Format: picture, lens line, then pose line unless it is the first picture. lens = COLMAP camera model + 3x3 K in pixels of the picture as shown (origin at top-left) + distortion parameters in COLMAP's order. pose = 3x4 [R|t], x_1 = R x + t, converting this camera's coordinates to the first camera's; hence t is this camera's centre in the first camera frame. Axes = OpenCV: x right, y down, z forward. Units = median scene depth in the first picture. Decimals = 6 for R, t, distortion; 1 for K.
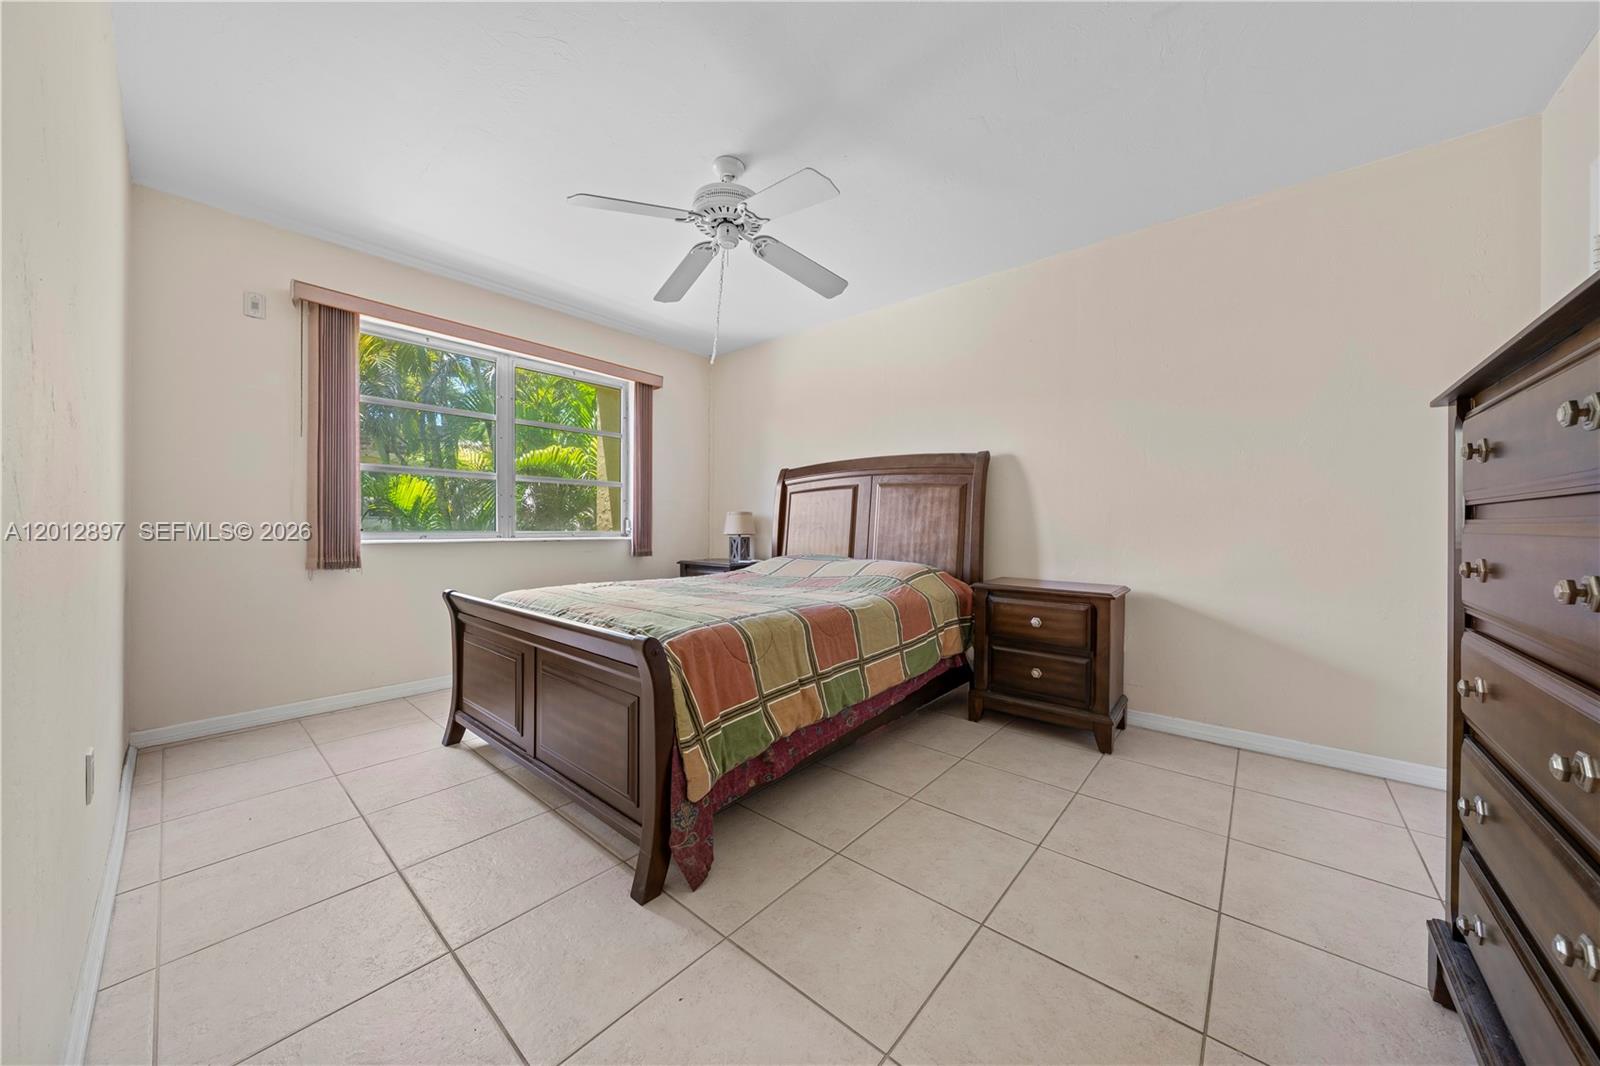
lens RADIAL K [[542.4, 0, 796.1], [0, 542.4, 541.3], [0, 0, 1]] dist [-0.001278, -0.000059]
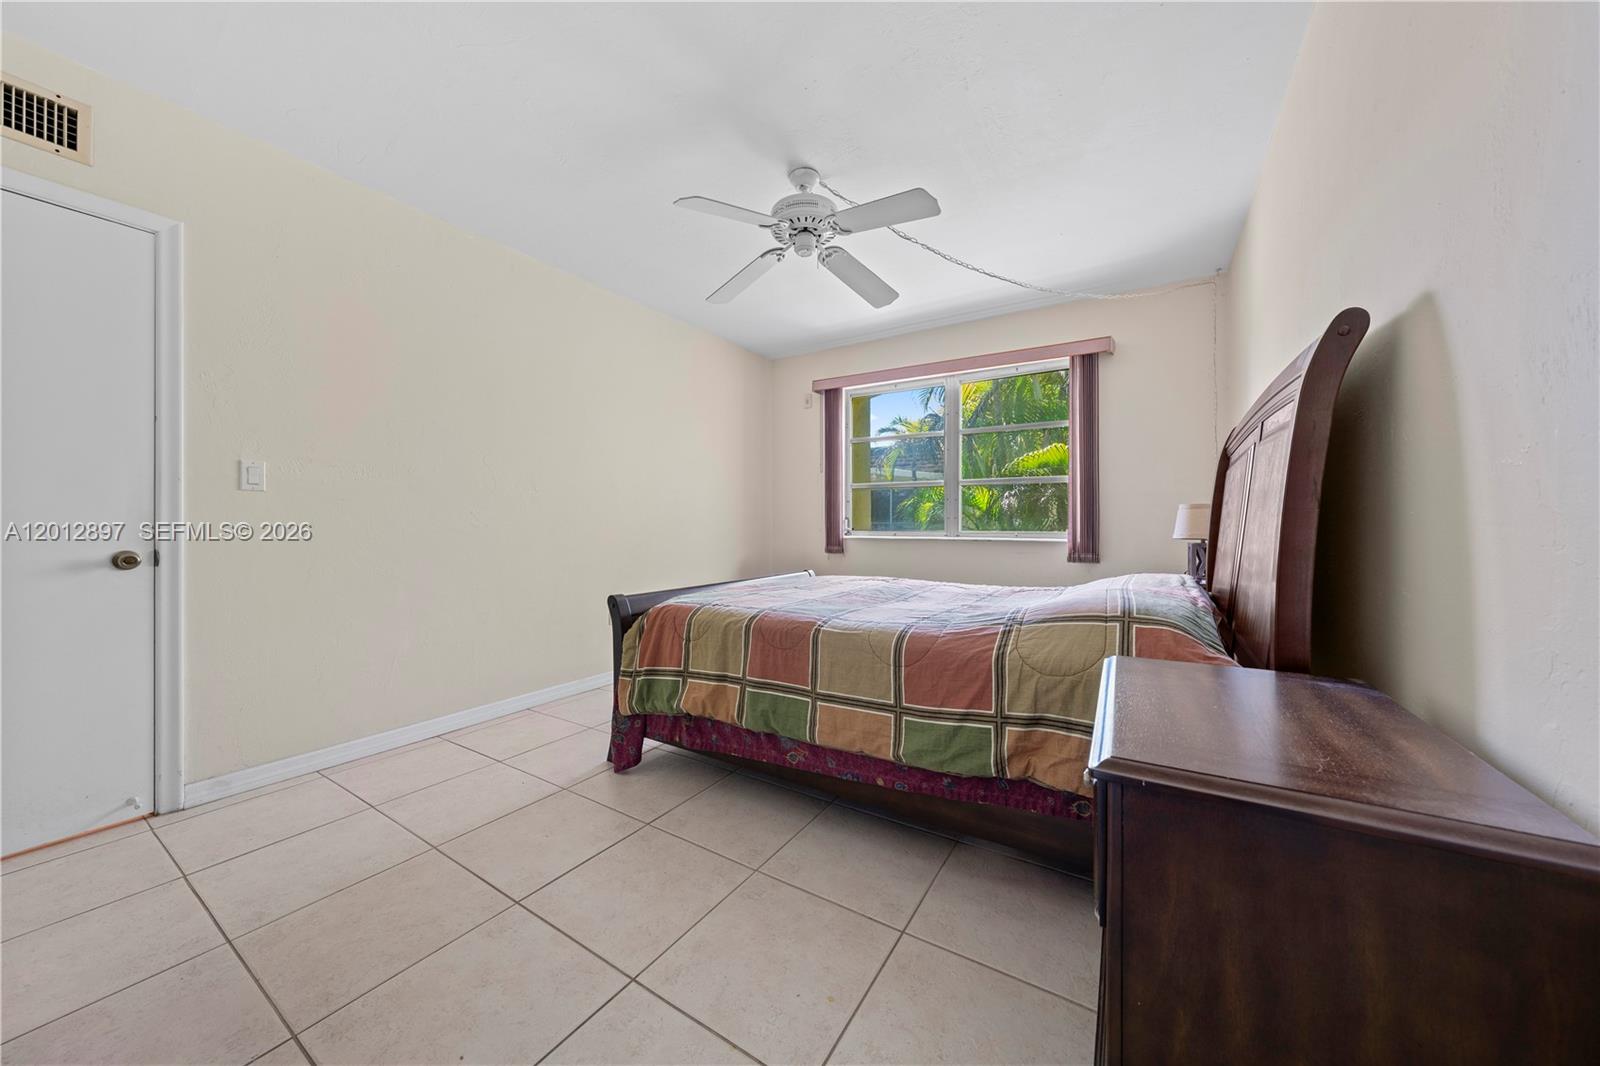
lens RADIAL K [[542.4, 0, 796.1], [0, 542.4, 541.3], [0, 0, 1]] dist [-0.001278, -0.000059]
pose [[0.149105, 0.025606, -0.988490, 0.729095], [-0.027749, 0.999379, 0.021703, -0.017448], [0.988432, 0.024194, 0.149723, 0.683687]]
